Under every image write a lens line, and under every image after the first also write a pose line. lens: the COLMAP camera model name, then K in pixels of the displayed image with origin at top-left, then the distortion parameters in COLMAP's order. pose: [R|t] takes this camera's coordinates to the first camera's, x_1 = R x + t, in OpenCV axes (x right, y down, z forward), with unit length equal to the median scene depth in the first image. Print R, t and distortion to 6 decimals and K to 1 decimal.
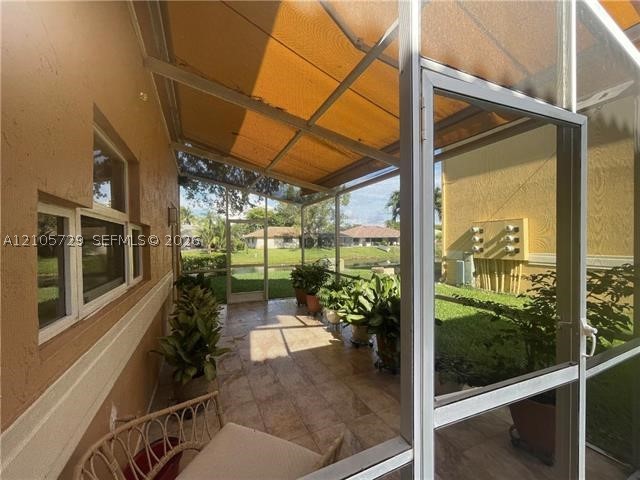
lens RADIAL K [[260.2, 0, 316.7], [0, 260.2, 241.7], [0, 0, 1]] dist [-0.001154, 0.000605]
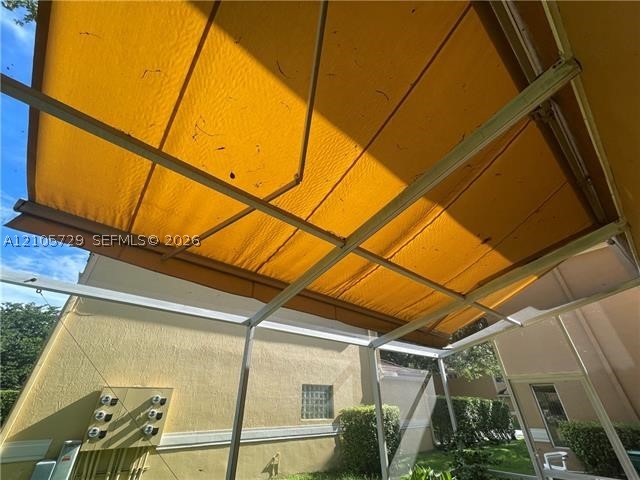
lens RADIAL K [[260.2, 0, 316.7], [0, 260.2, 241.7], [0, 0, 1]] dist [-0.001154, 0.000605]
pose [[-0.264340, 0.531192, 0.804959, -0.337637], [0.017092, 0.837097, -0.546787, -0.008854], [-0.964278, -0.130779, -0.230357, 0.710836]]
